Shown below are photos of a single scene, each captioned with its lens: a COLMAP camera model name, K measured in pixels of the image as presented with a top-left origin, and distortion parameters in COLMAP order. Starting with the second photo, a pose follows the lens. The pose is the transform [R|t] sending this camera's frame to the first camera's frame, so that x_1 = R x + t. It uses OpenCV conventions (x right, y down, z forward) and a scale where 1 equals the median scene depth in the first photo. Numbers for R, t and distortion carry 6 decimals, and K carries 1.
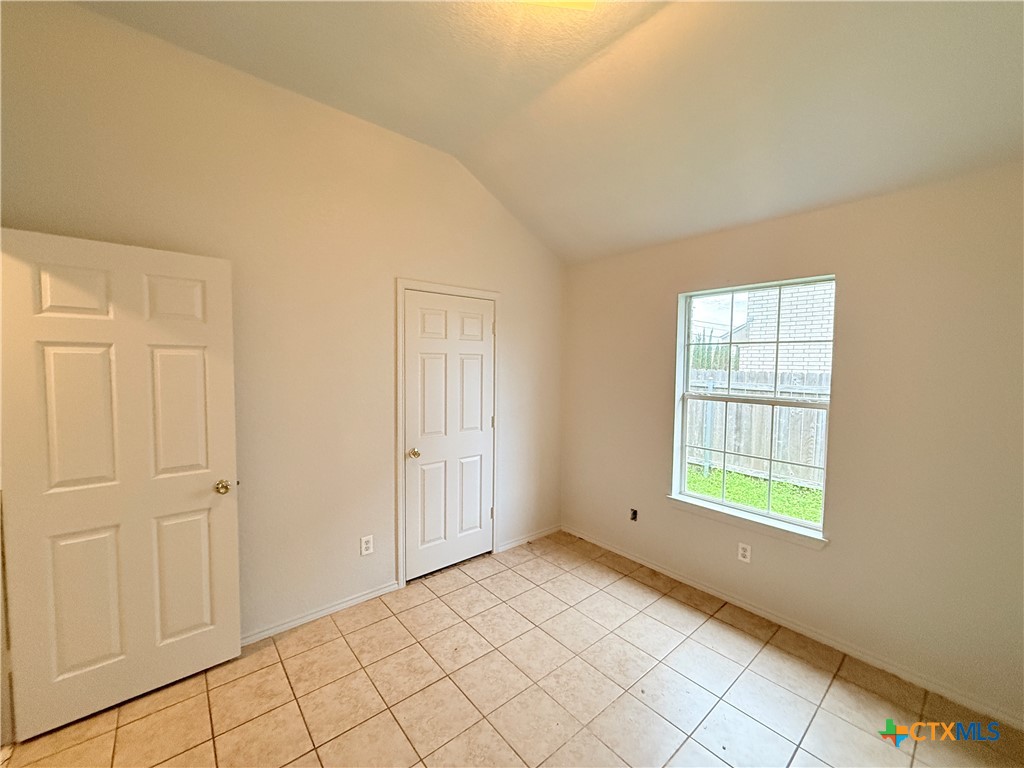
lens RADIAL K [[407.1, 0, 506.0], [0, 407.1, 385.4], [0, 0, 1]] dist [0.001186, -0.000506]
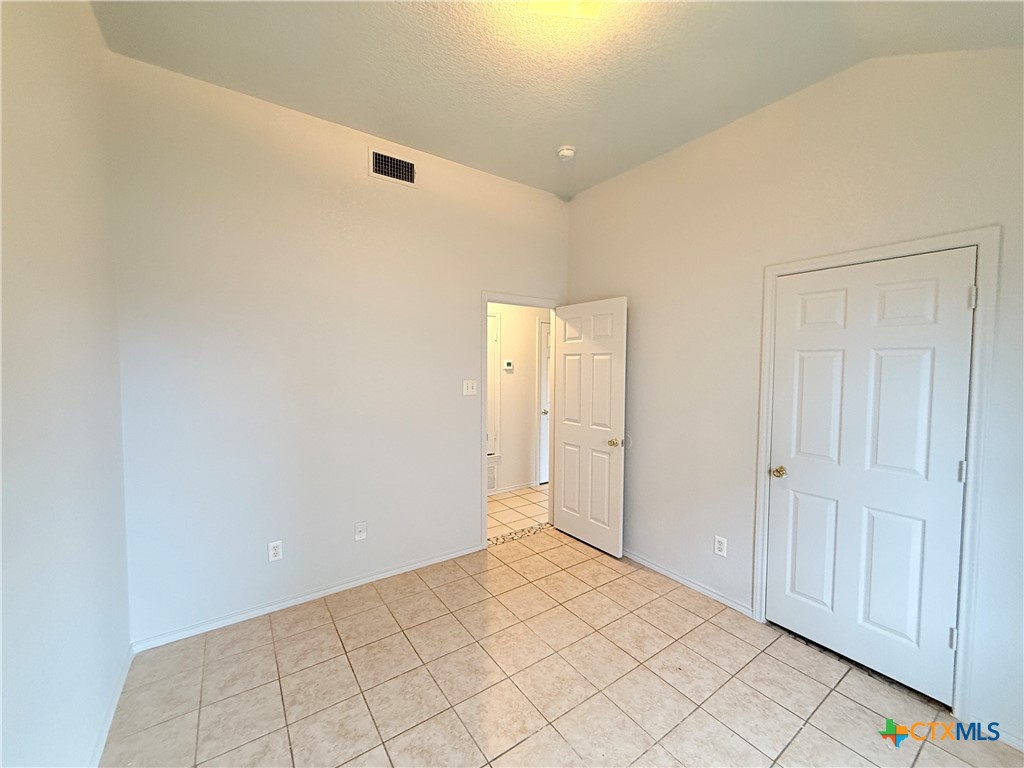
lens RADIAL K [[407.1, 0, 512.2], [0, 407.1, 386.1], [0, 0, 1]] dist [0.001186, -0.000506]
pose [[-0.079825, 0.044167, -0.995830, 0.751175], [-0.064941, 0.996665, 0.049410, -0.016390], [0.994691, 0.068614, -0.076690, 0.602055]]
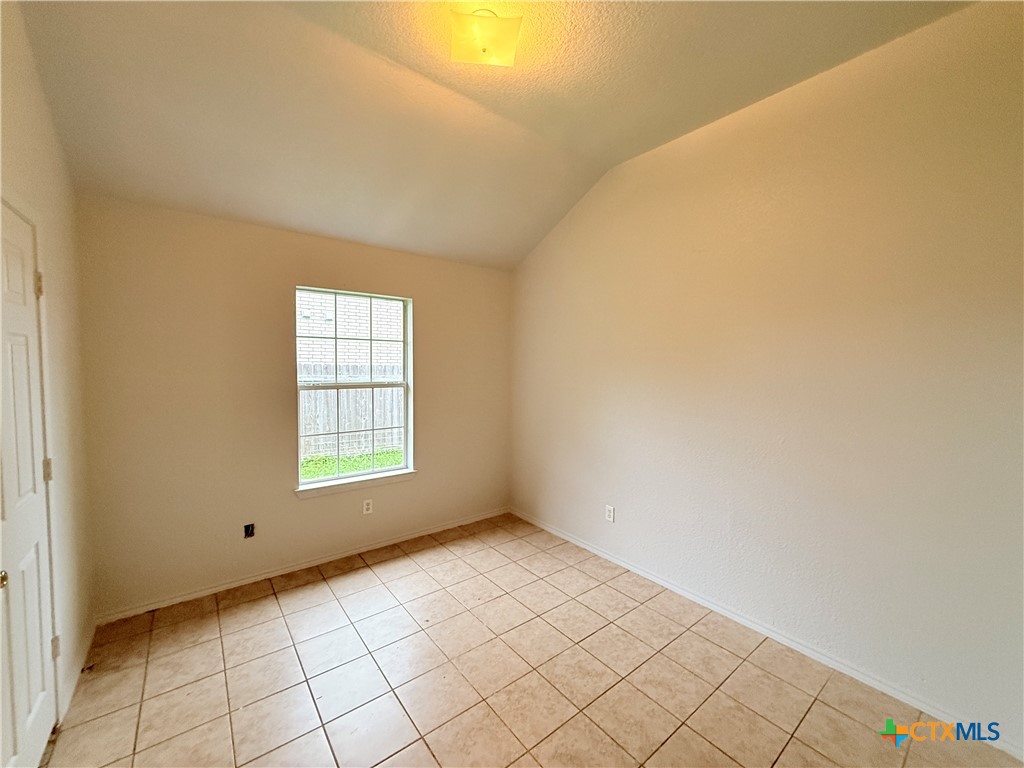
lens RADIAL K [[407.1, 0, 511.9], [0, 407.1, 387.1], [0, 0, 1]] dist [0.001186, -0.000506]
pose [[0.025753, -0.075033, 0.996848, -0.693900], [0.043103, 0.996335, 0.073881, -0.034589], [-0.998739, 0.041065, 0.028892, 0.554380]]
